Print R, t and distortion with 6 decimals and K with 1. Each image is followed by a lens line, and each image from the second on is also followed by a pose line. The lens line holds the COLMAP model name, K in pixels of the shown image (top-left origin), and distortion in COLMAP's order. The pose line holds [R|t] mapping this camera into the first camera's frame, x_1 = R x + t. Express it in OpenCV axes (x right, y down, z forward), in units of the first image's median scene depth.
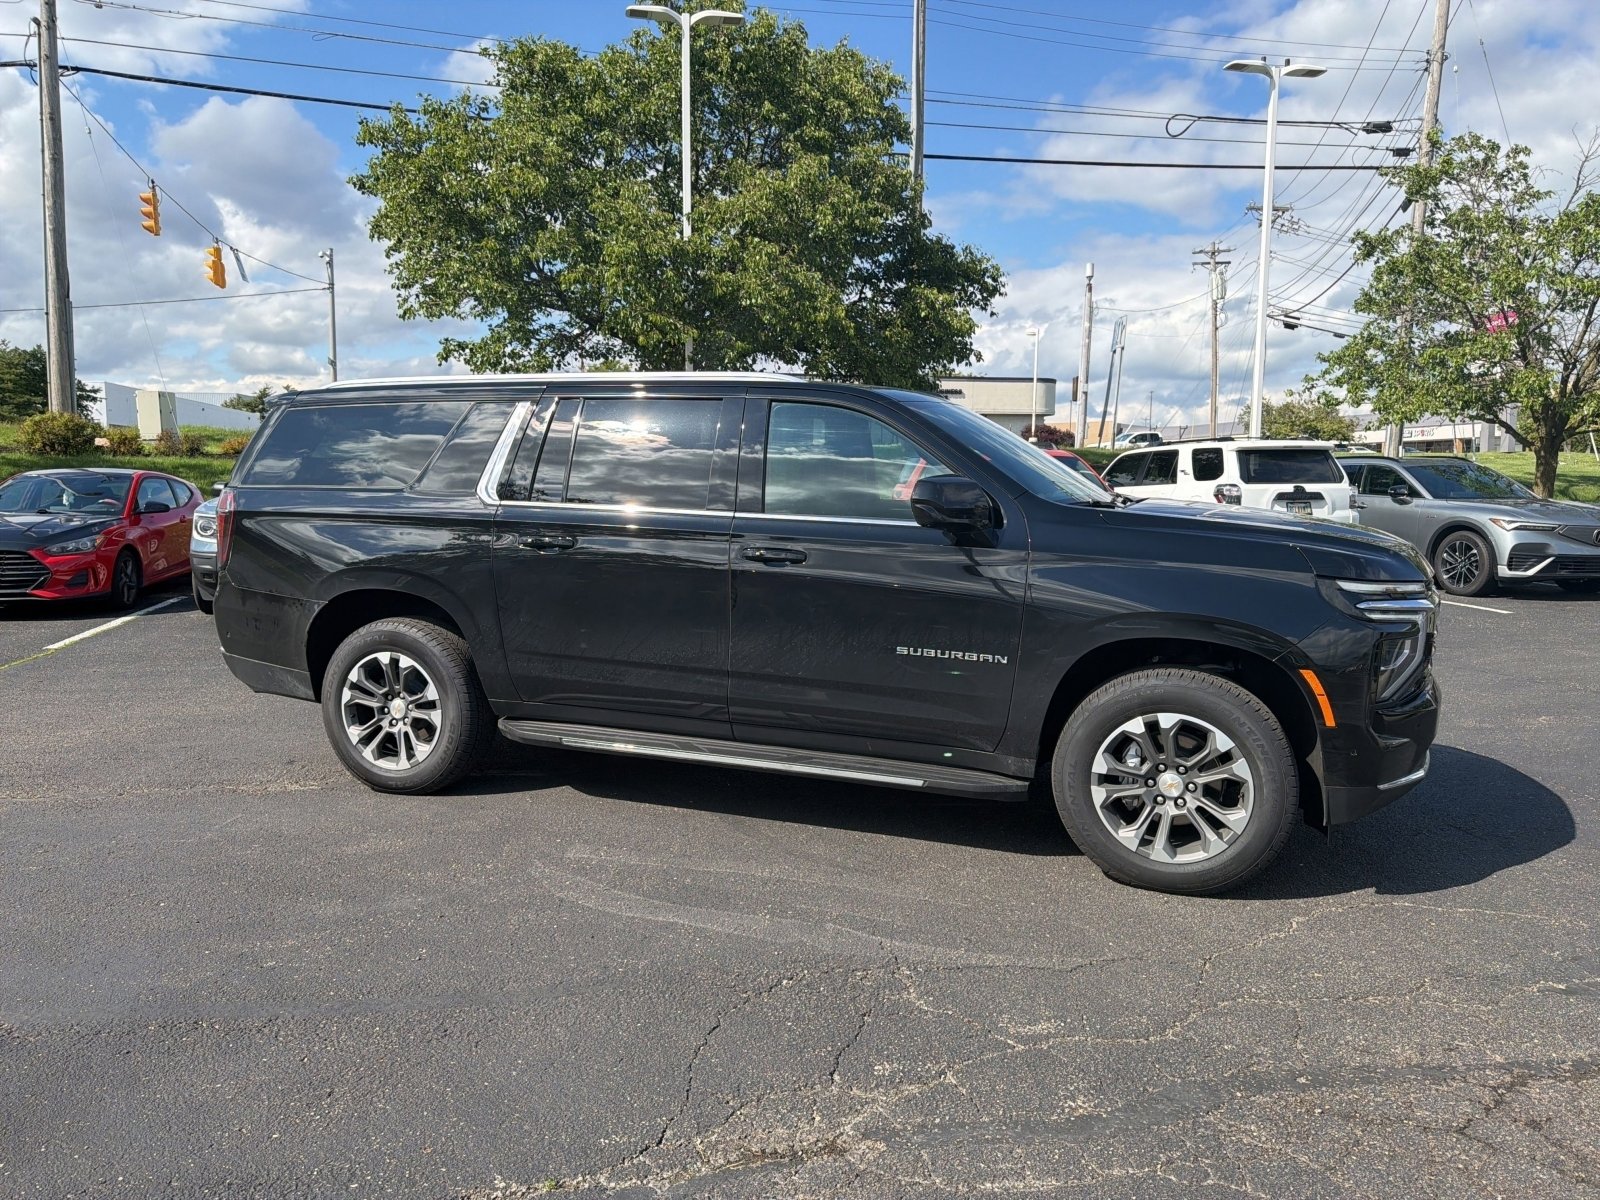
lens RADIAL K [[1141.3, 0, 795.2], [0, 1141.3, 589.1], [0, 0, 1]] dist [0.024409, -0.026891]
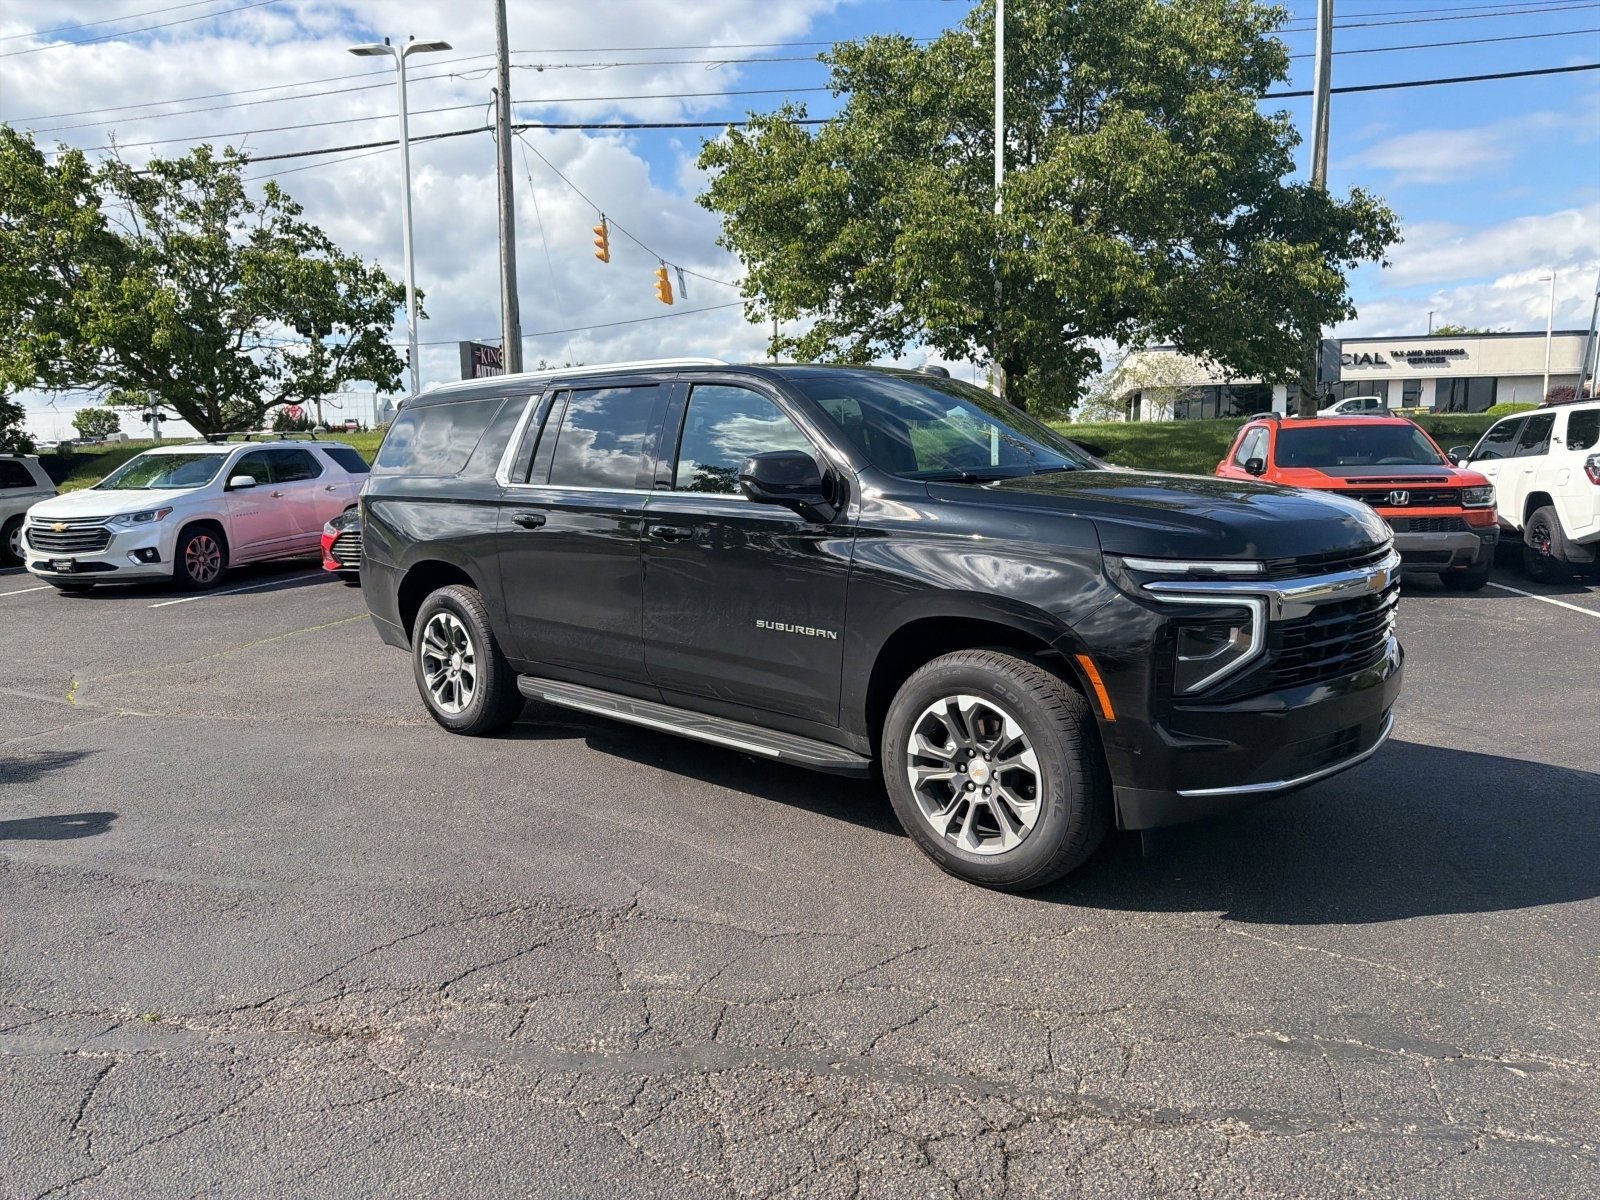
lens RADIAL K [[1141.3, 0, 792.6], [0, 1141.3, 606.0], [0, 0, 1]] dist [0.024409, -0.026891]
pose [[0.917057, 0.027445, -0.397811, 0.457584], [-0.017334, 0.999429, 0.028991, 0.007072], [0.398379, -0.019691, 0.917009, 0.061184]]
